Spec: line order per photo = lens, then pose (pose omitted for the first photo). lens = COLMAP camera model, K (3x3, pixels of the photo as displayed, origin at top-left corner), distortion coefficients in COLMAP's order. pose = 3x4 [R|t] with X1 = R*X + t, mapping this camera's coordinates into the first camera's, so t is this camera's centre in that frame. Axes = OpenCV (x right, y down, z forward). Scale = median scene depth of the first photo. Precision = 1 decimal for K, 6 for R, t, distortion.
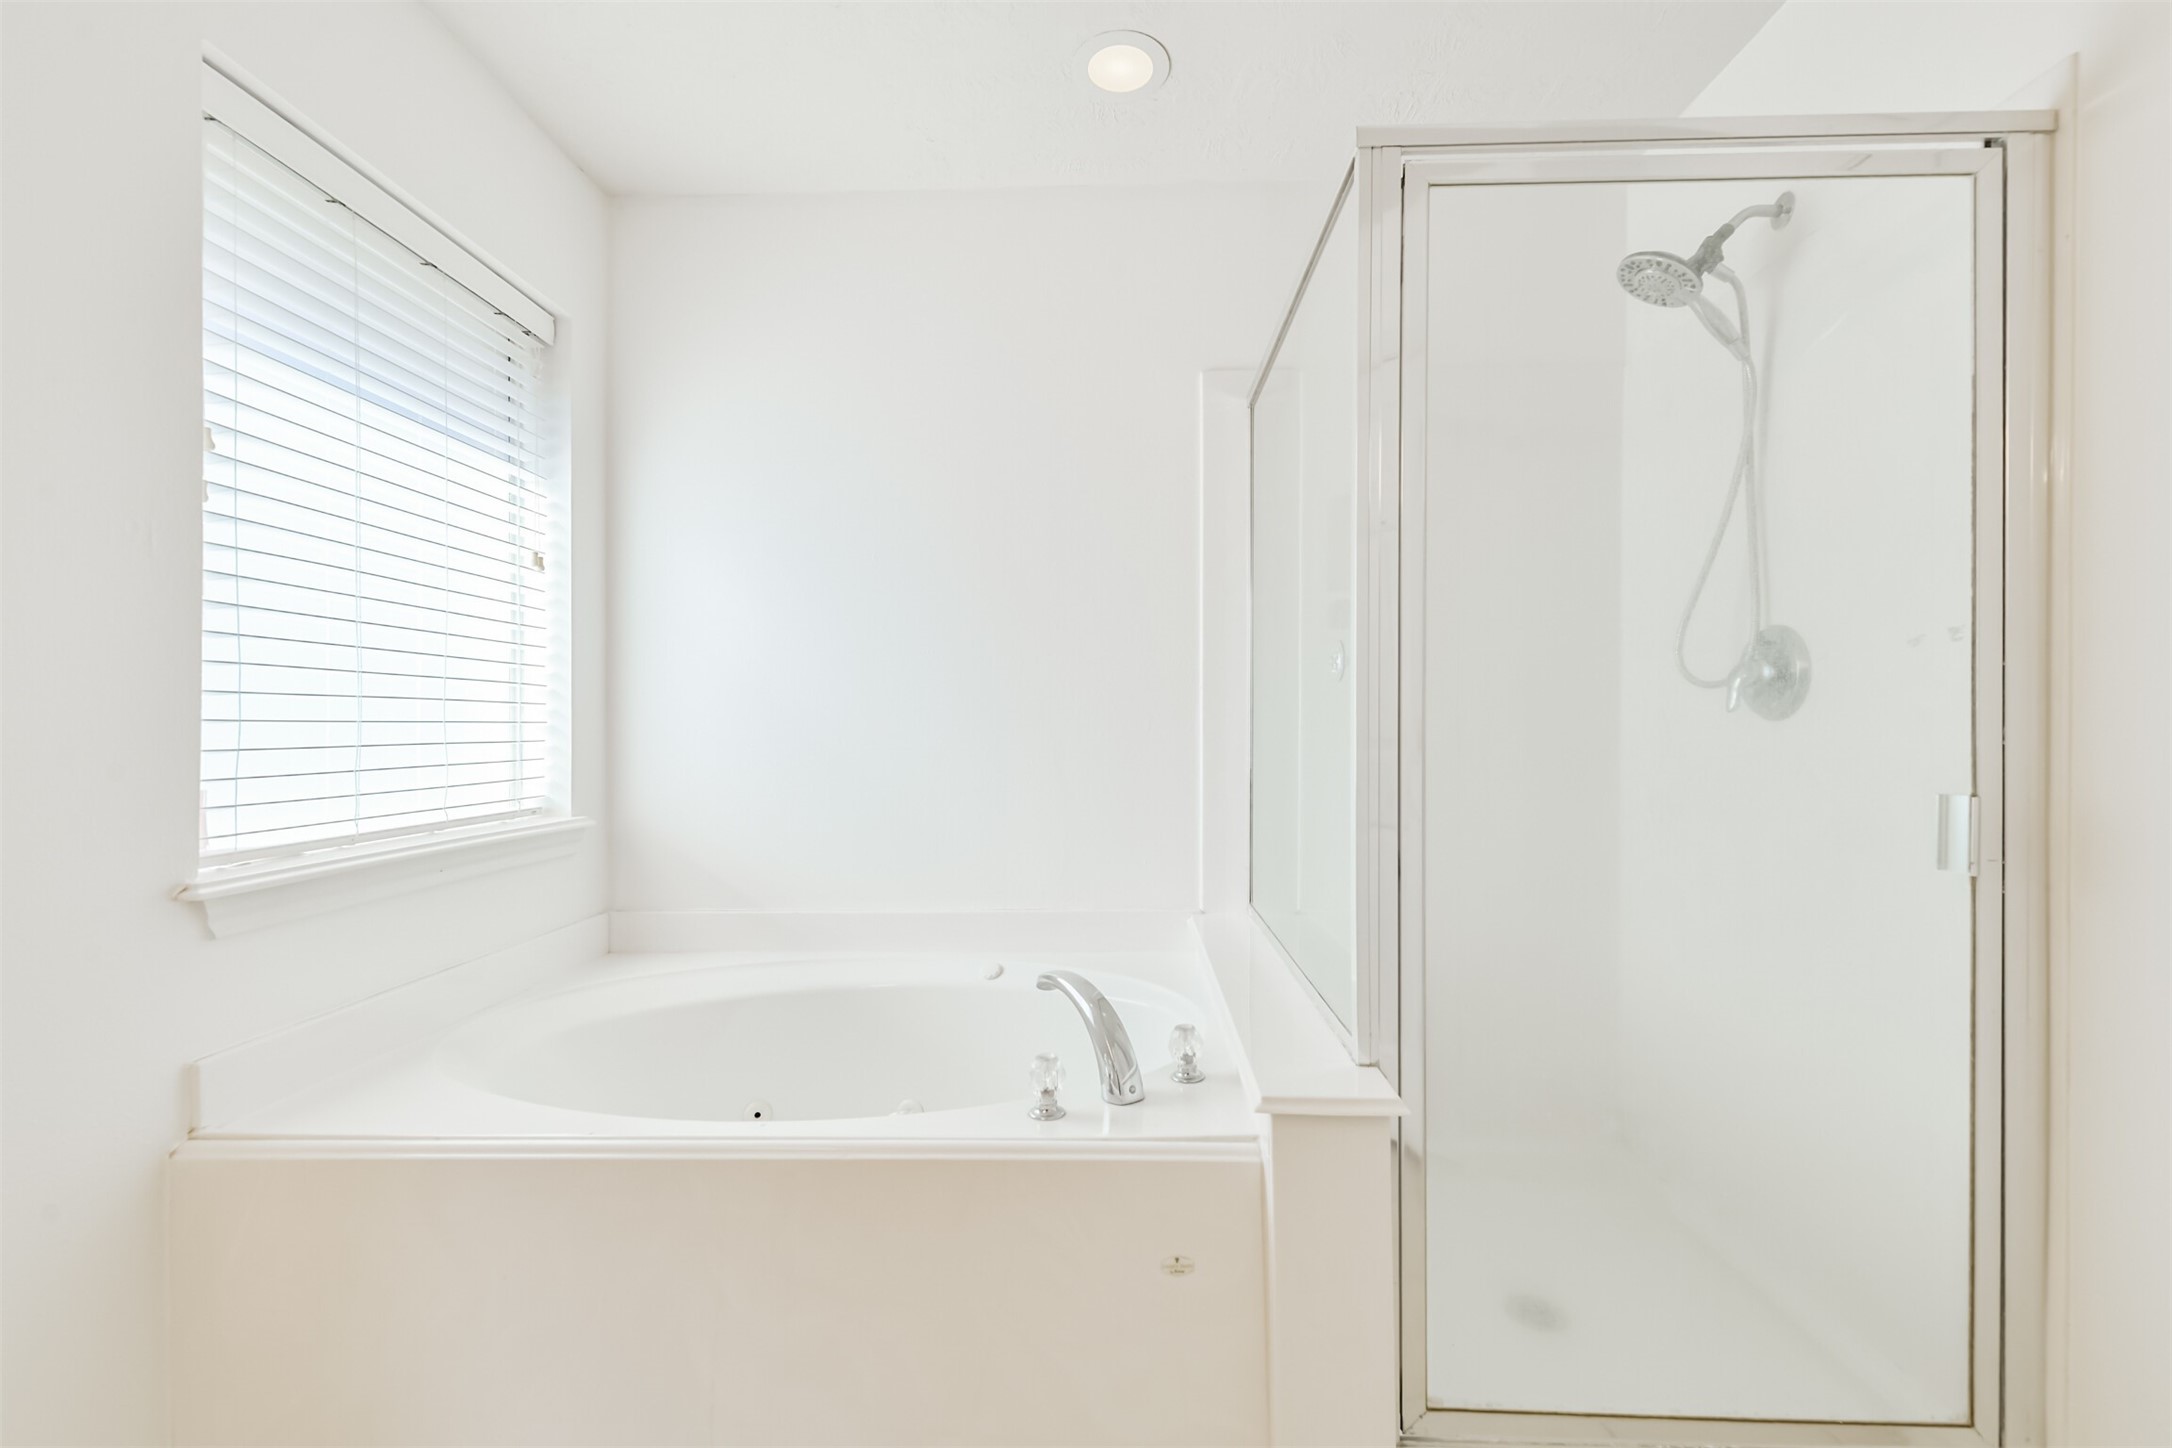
lens RADIAL K [[931.4, 0, 1091.9], [0, 931.4, 720.1], [0, 0, 1]] dist [0.013312, -0.004222]
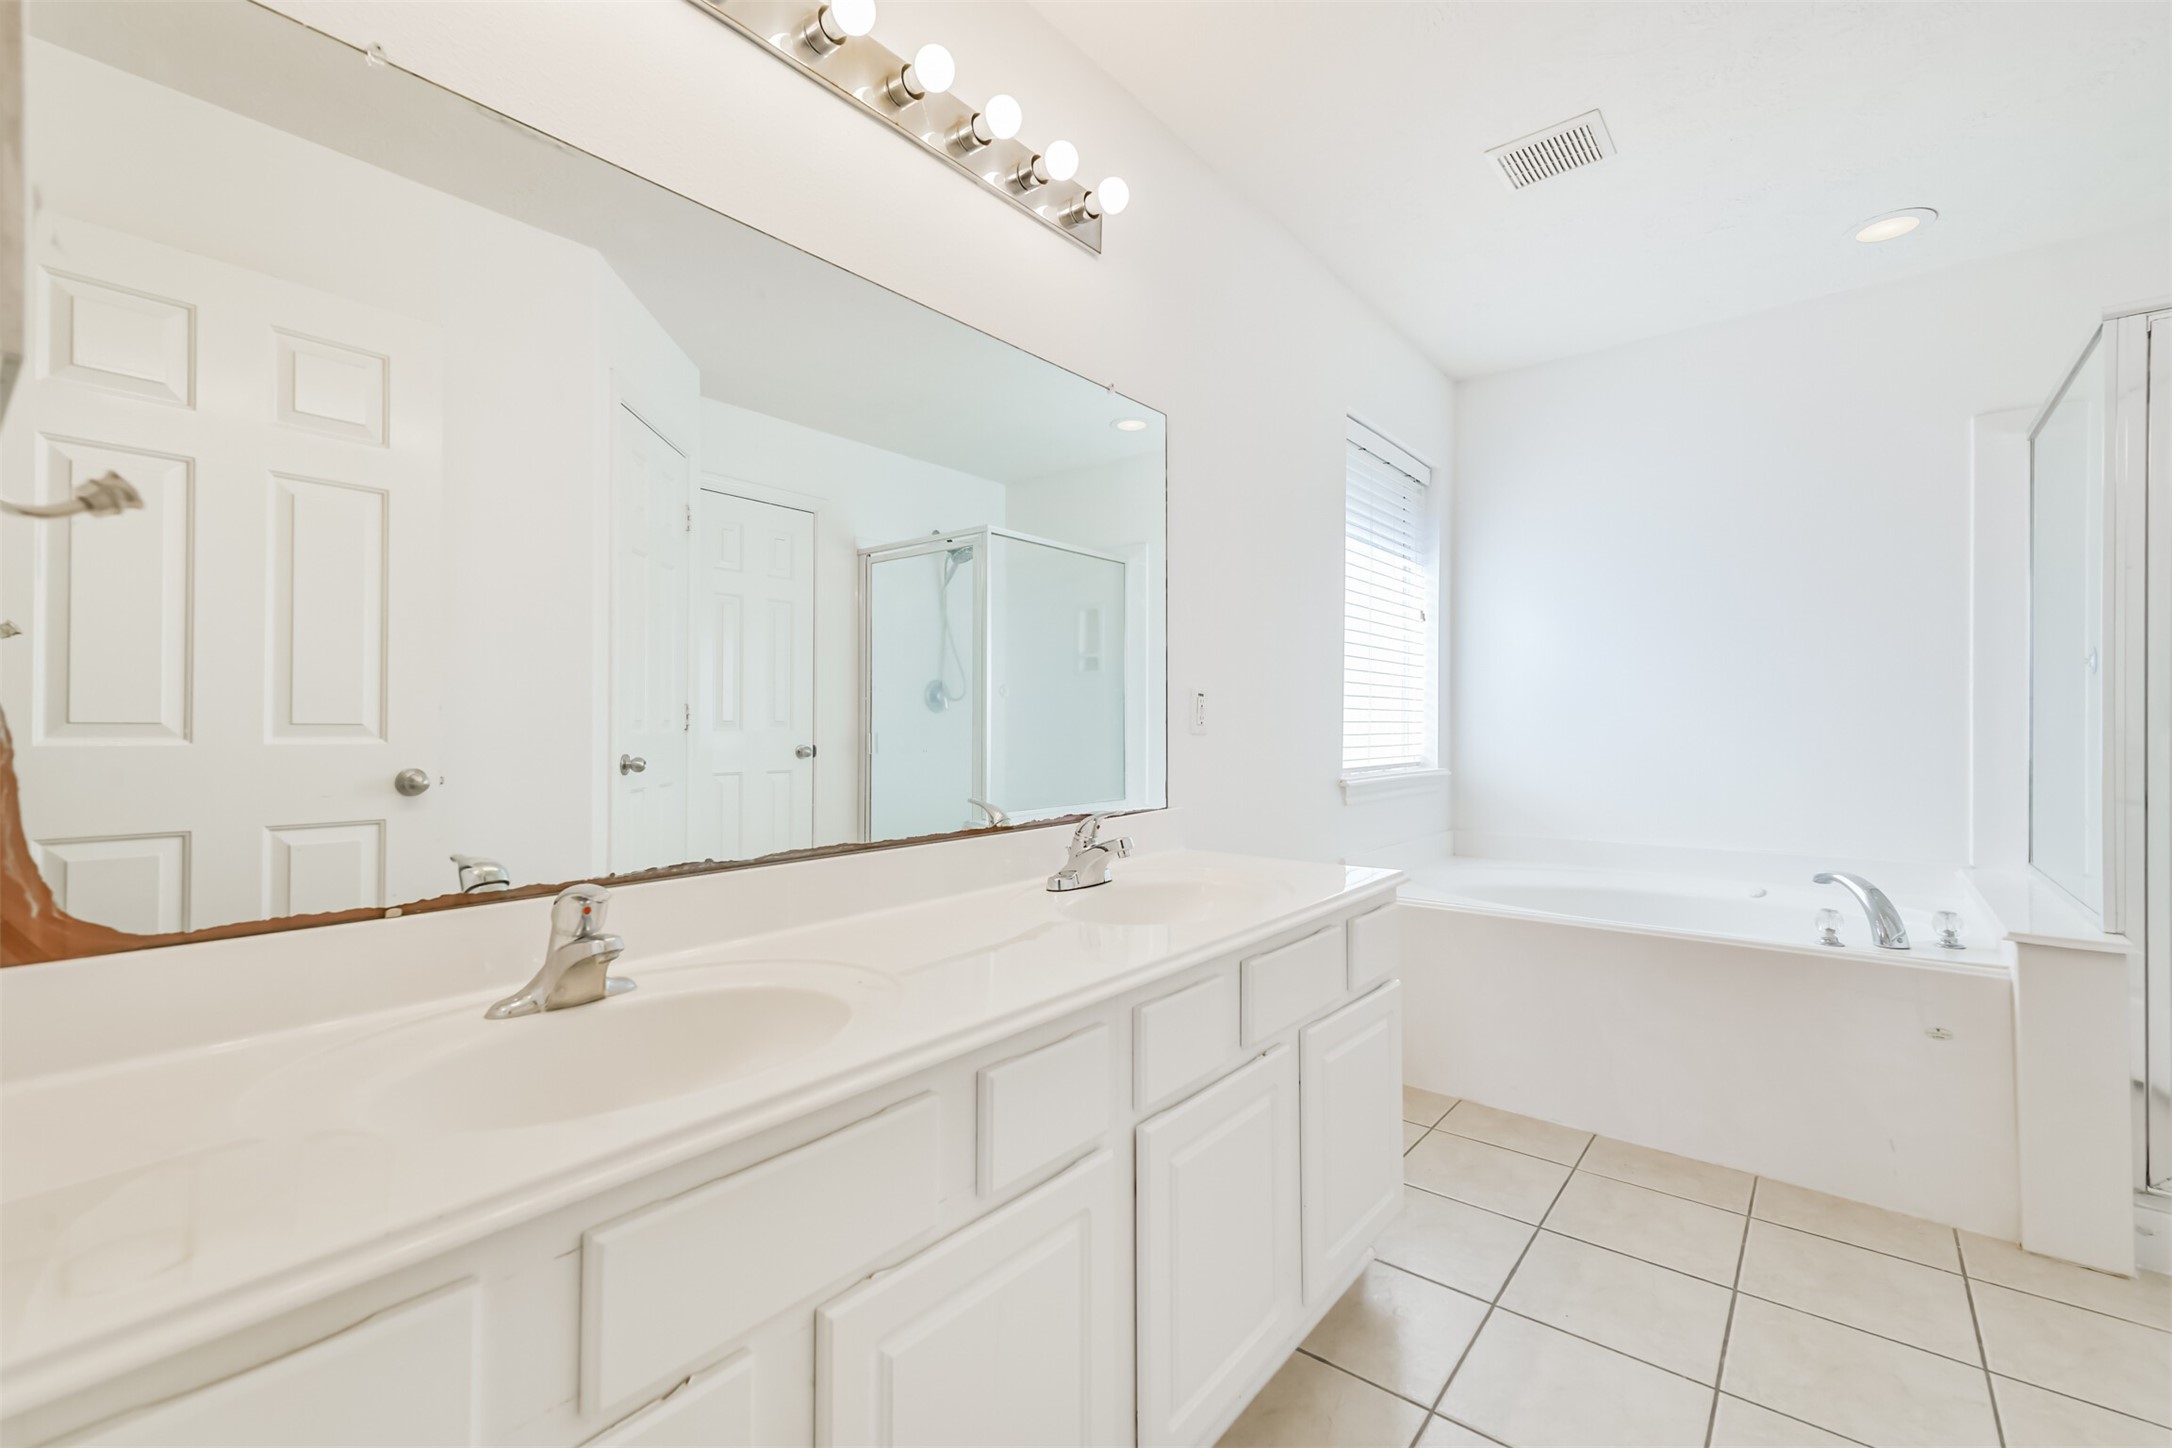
lens RADIAL K [[931.4, 0, 1063.2], [0, 931.4, 718.3], [0, 0, 1]] dist [0.013312, -0.004222]
pose [[0.782609, 0.000333, -0.622513, -0.048466], [0.000183, 1.000000, 0.000765, 0.014473], [0.622513, -0.000713, 0.782609, -0.720937]]
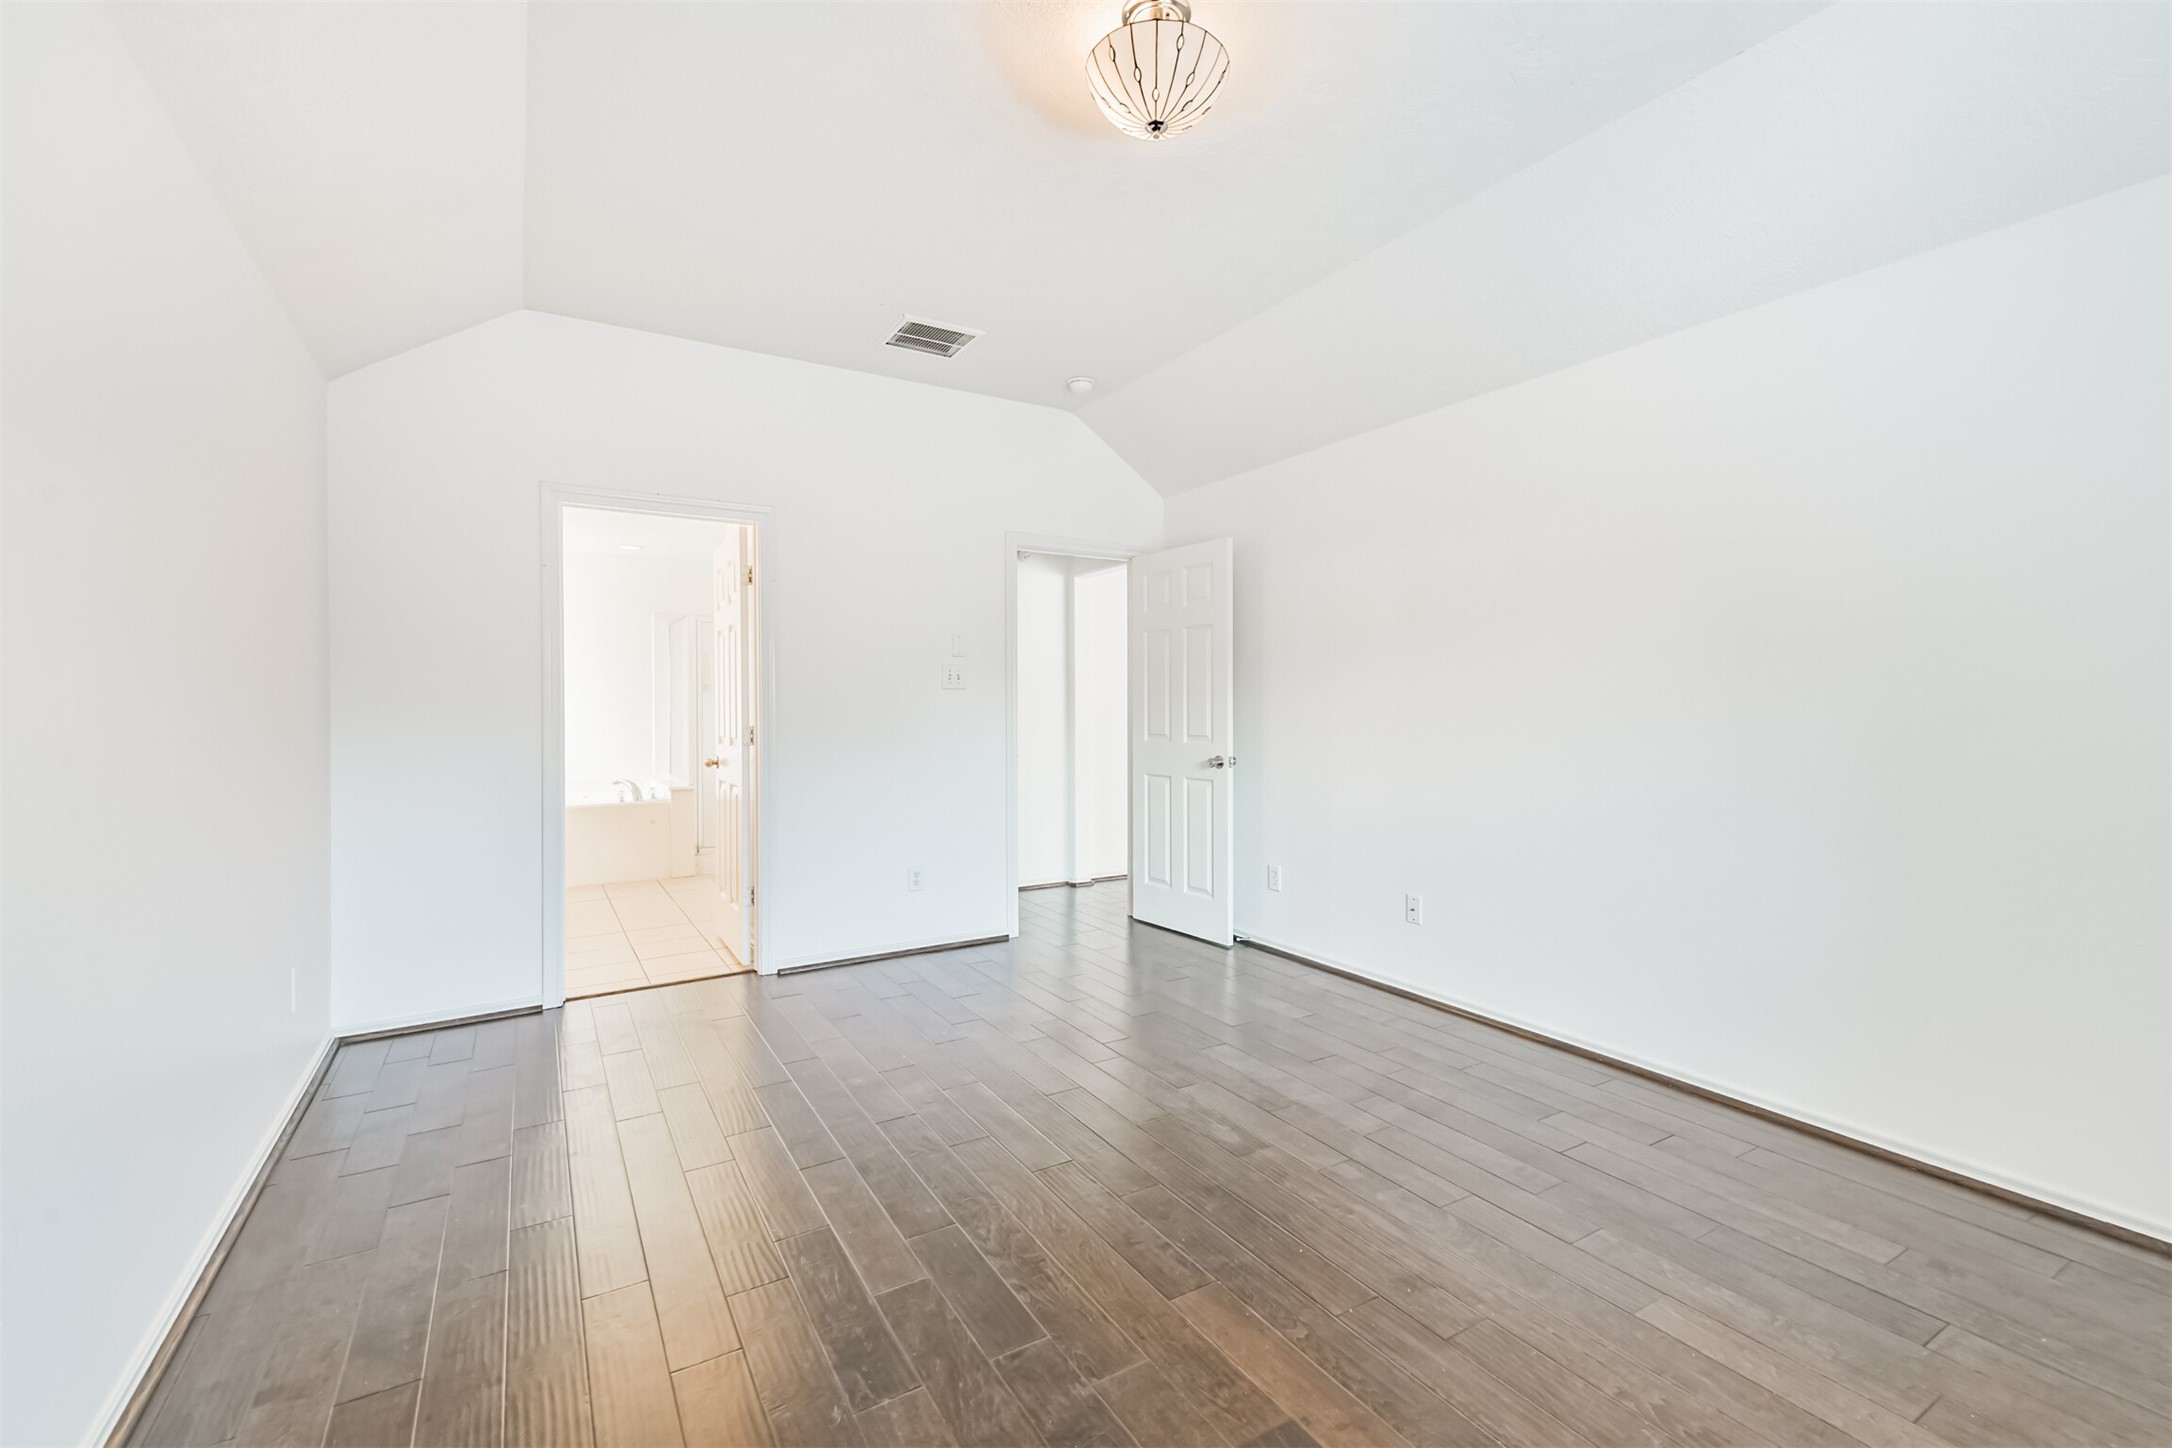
lens RADIAL K [[931.4, 0, 1089.9], [0, 931.4, 724.4], [0, 0, 1]] dist [0.013312, -0.004222]
pose [[0.842118, -0.001282, 0.539291, -0.397019], [0.003089, 0.999992, -0.002448, 0.024089], [-0.539284, 0.003727, 0.842116, -2.829280]]
